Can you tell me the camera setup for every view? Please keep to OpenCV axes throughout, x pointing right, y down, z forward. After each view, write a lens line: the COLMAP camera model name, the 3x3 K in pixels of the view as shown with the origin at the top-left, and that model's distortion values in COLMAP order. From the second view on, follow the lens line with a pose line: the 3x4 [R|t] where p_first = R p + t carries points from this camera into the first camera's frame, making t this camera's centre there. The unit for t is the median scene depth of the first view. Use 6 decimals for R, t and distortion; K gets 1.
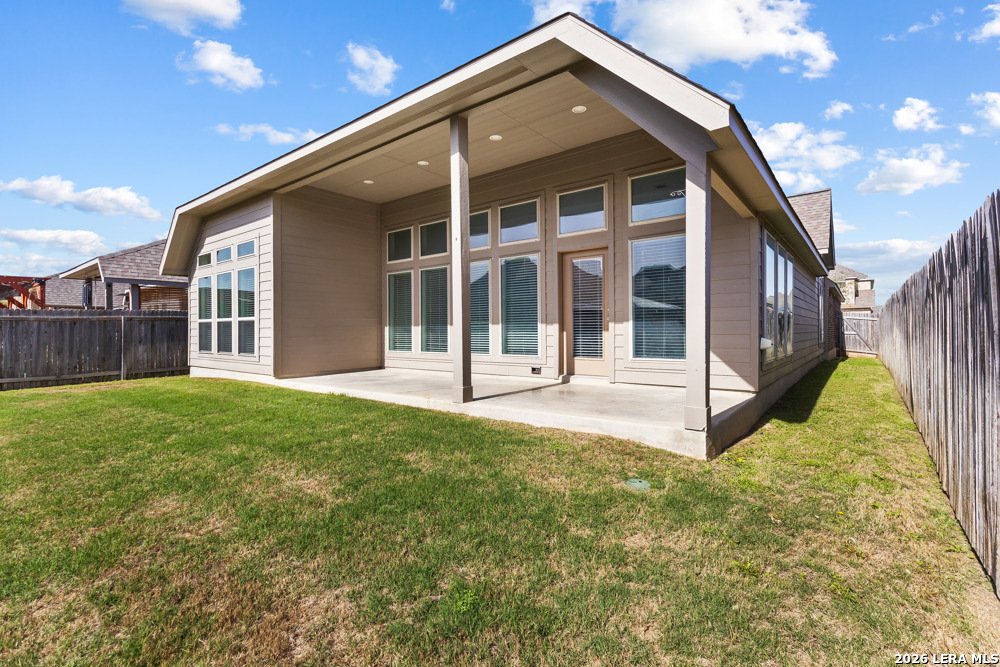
lens RADIAL K [[463.7, 0, 496.3], [0, 463.7, 334.2], [0, 0, 1]] dist [0.001984, 0.000030]
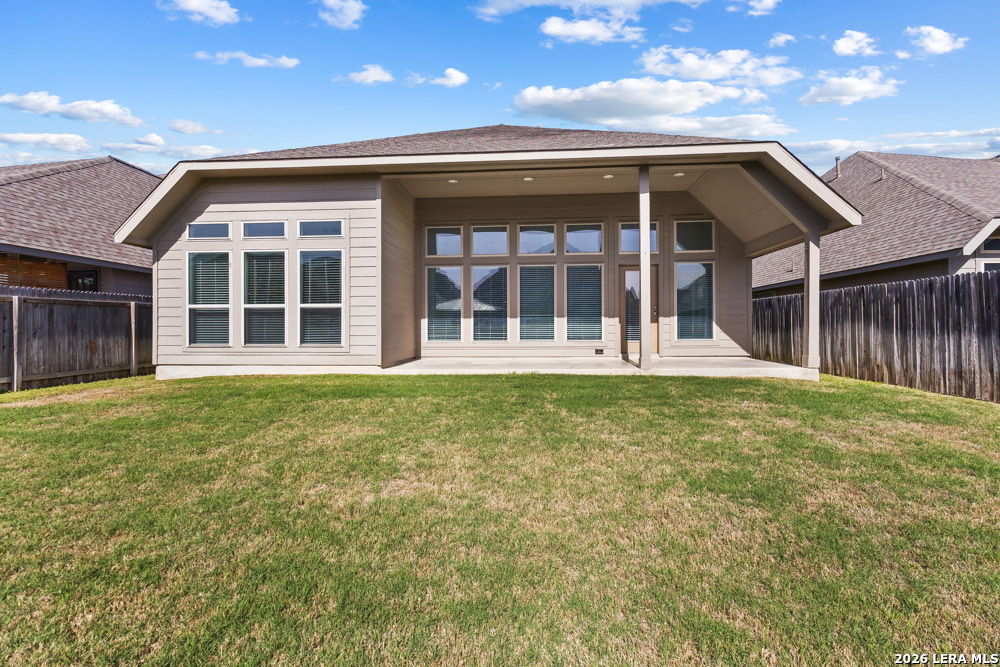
lens RADIAL K [[463.7, 0, 496.3], [0, 463.7, 334.2], [0, 0, 1]] dist [0.001984, 0.000030]
pose [[0.822618, -0.000909, 0.568594, -0.698187], [0.003531, 0.999988, -0.003509, 0.024564], [-0.568584, 0.004894, 0.822611, 0.054548]]
